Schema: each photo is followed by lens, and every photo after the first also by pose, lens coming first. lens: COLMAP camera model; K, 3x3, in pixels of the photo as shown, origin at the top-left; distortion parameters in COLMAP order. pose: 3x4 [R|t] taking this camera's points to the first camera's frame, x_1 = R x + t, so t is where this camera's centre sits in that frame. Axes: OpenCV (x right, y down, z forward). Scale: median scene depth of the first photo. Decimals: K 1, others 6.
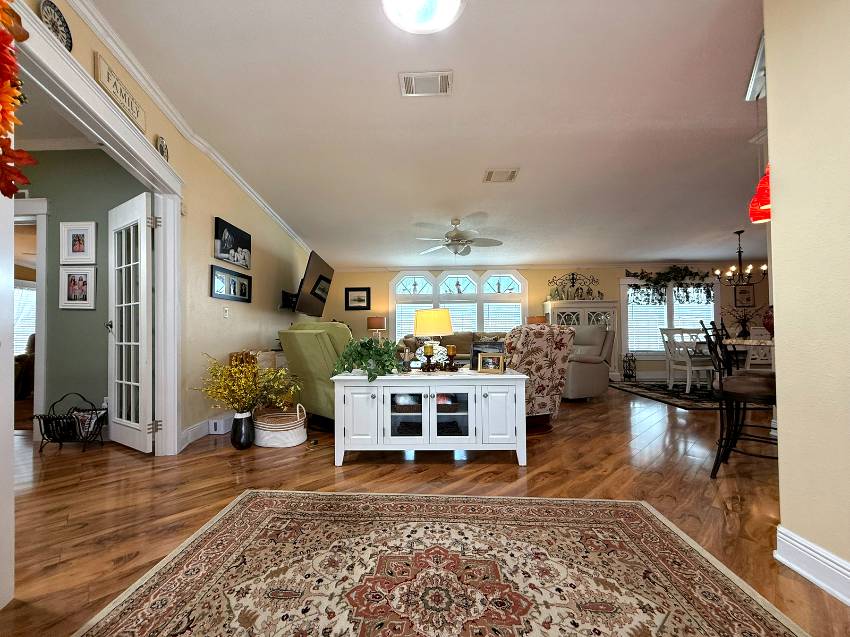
lens RADIAL K [[342.2, 0, 417.1], [0, 342.2, 320.8], [0, 0, 1]] dist [0.000925, 0.000694]
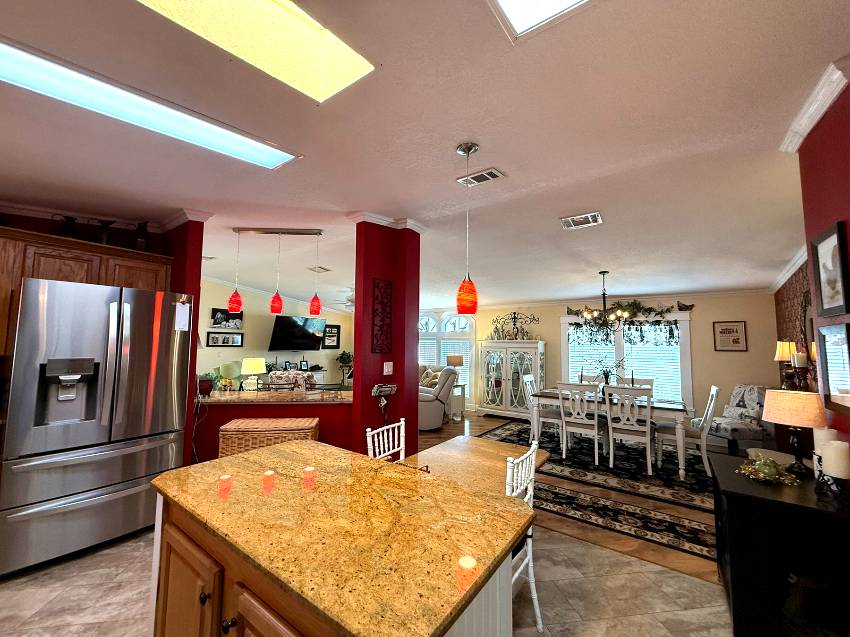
lens RADIAL K [[342.2, 0, 421.2], [0, 342.2, 317.1], [0, 0, 1]] dist [0.000925, 0.000694]
pose [[0.825094, -0.025488, -0.564421, 0.819490], [-0.005287, 0.998590, -0.052823, -0.070809], [0.564971, 0.046568, 0.823796, -0.003545]]
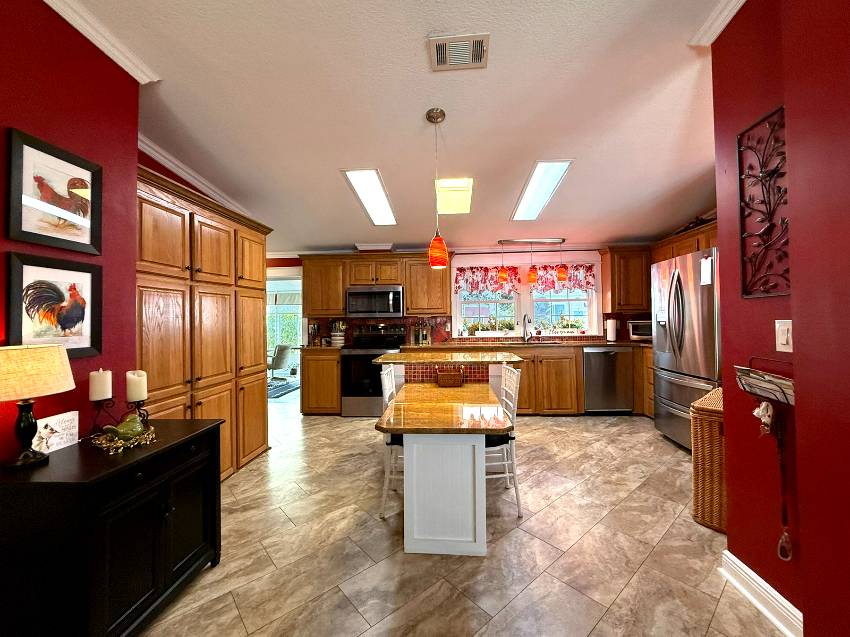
lens RADIAL K [[342.2, 0, 429.4], [0, 342.2, 313.9], [0, 0, 1]] dist [0.000925, 0.000694]
pose [[-0.999448, 0.022635, 0.024330, 0.687208], [0.021677, 0.999005, -0.038968, -0.030413], [-0.025188, -0.038419, -0.998944, 0.590740]]
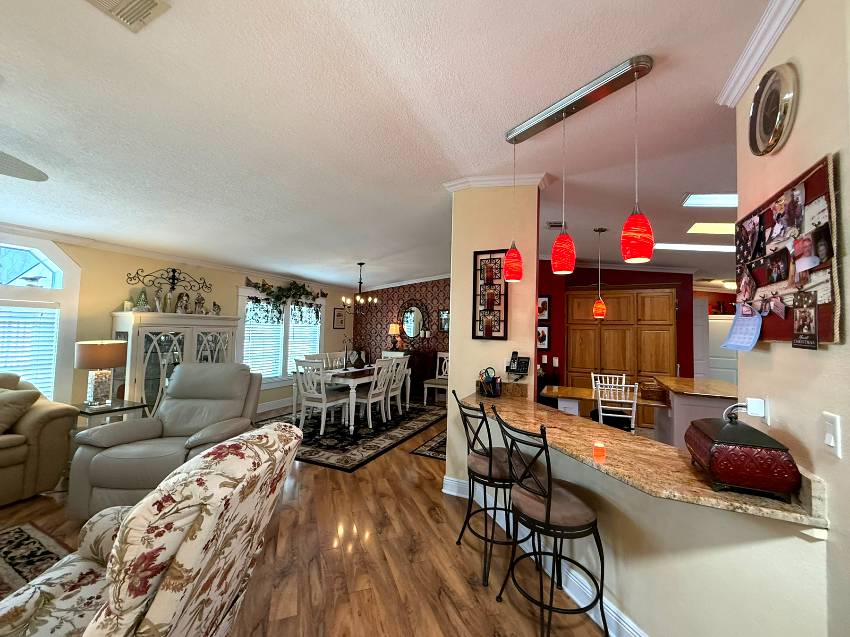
lens RADIAL K [[342.2, 0, 429.0], [0, 342.2, 307.2], [0, 0, 1]] dist [0.000925, 0.000694]
pose [[0.385262, 0.080472, 0.919292, 0.050135], [-0.051312, 0.996517, -0.065728, -0.051024], [-0.921380, -0.021848, 0.388049, 0.305818]]
